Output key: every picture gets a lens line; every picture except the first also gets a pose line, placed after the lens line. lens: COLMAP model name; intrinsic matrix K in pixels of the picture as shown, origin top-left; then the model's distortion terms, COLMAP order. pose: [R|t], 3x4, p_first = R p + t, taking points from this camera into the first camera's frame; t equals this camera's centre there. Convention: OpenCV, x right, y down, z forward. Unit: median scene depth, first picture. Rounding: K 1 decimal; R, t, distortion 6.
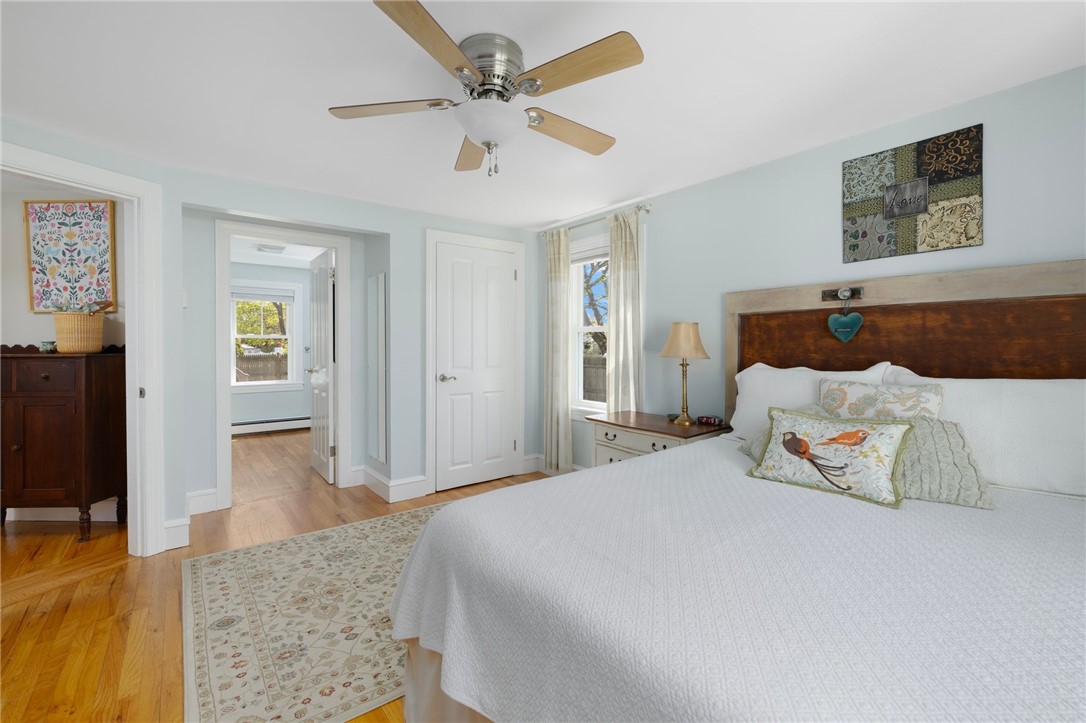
lens RADIAL K [[460.4, 0, 535.8], [0, 460.4, 350.9], [0, 0, 1]] dist [0.001048, 0.000143]
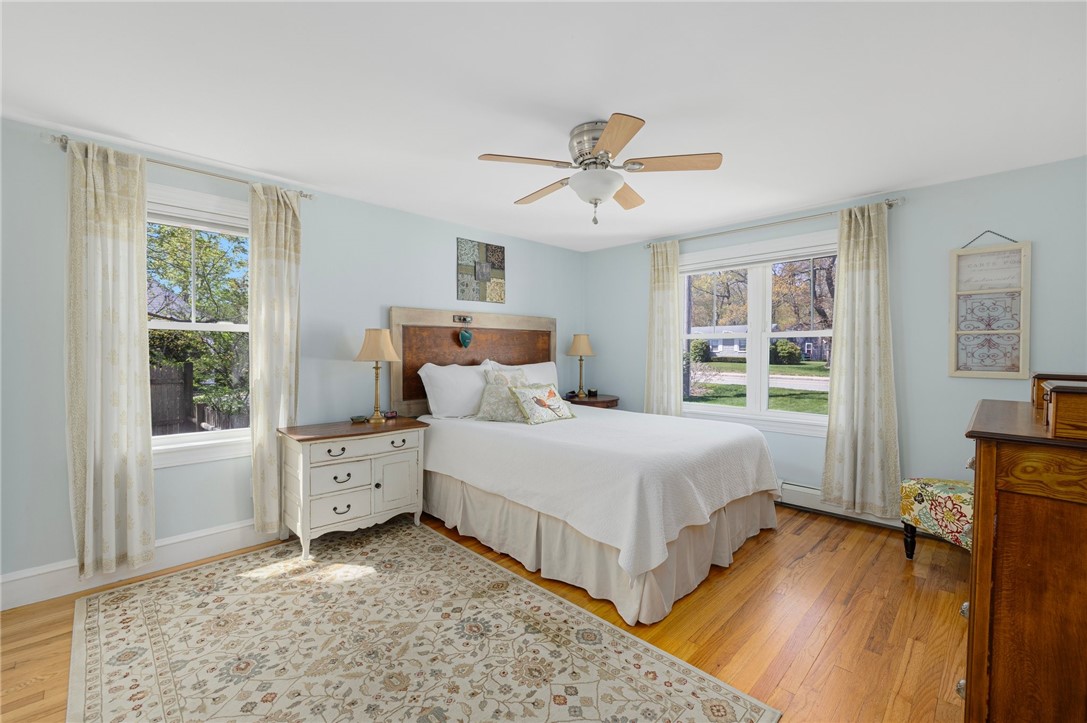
lens RADIAL K [[460.8, 0, 534.2], [0, 460.8, 357.2], [0, 0, 1]] dist [0.001048, 0.000143]
pose [[-0.112591, -0.011358, 0.993577, -1.096465], [0.013529, 0.999824, 0.012963, -0.005539], [-0.993549, 0.014901, -0.112417, 1.029430]]
